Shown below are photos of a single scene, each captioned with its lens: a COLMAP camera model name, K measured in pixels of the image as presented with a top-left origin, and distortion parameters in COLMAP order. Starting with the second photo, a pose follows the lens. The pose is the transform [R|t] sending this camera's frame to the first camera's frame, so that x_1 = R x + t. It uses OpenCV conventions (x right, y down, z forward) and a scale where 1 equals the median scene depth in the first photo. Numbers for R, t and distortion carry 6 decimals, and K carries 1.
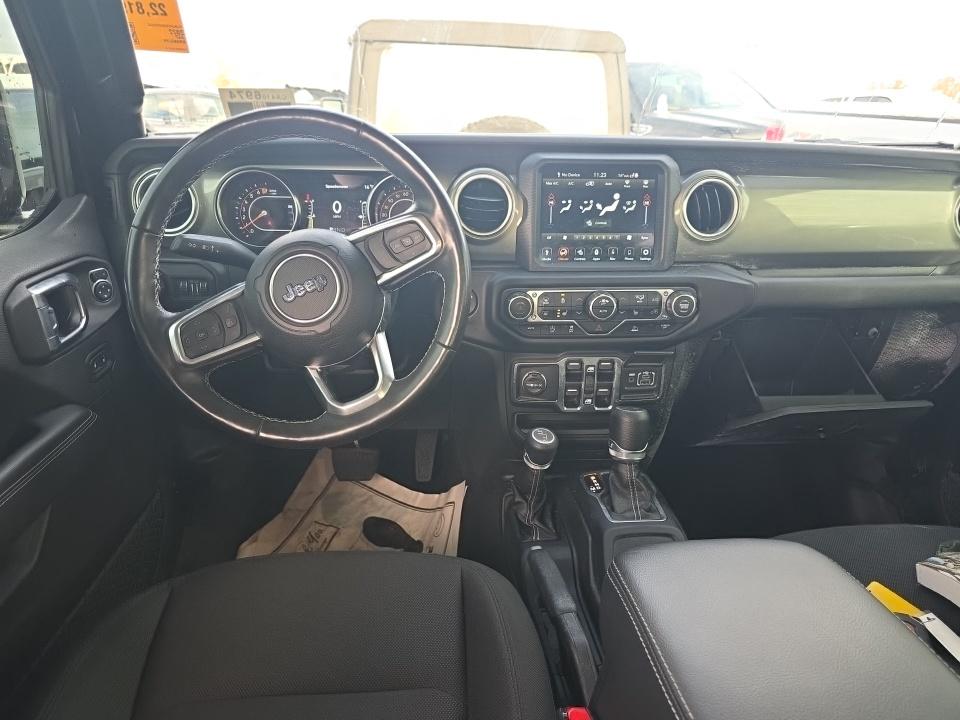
lens RADIAL K [[636.4, 0, 480.0], [0, 636.4, 360.0], [0, 0, 1]] dist [0.007279, -0.004389]
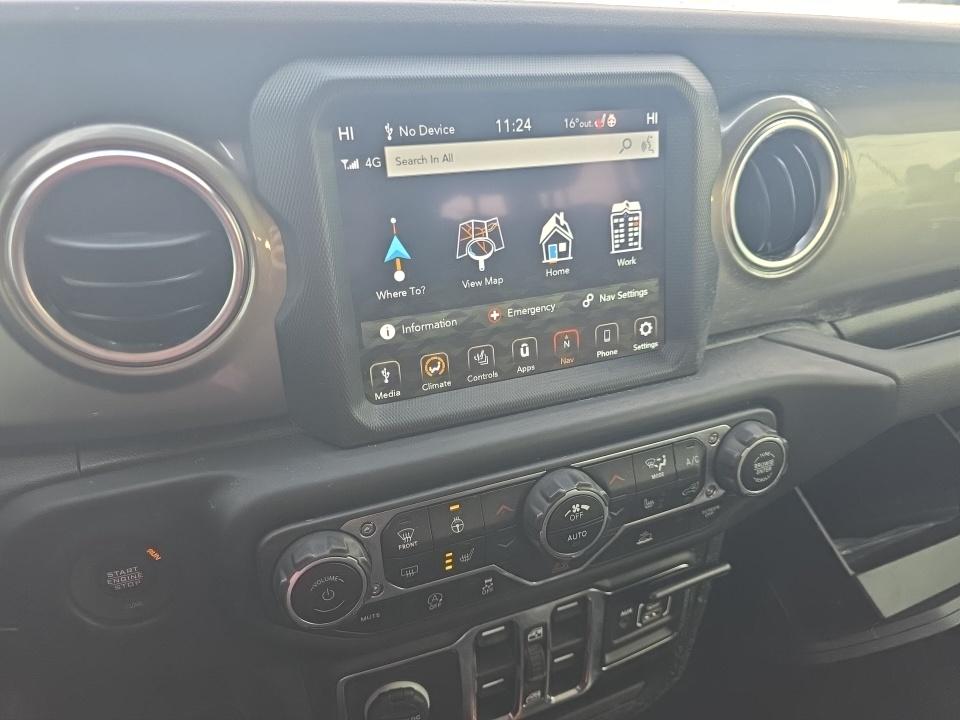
lens RADIAL K [[636.4, 0, 480.0], [0, 636.4, 360.0], [0, 0, 1]] dist [0.007279, -0.004389]
pose [[0.950349, -0.153065, 0.270940, 0.063540], [0.125793, 0.985320, 0.115417, -0.208215], [-0.284629, -0.075604, 0.955652, 0.672196]]
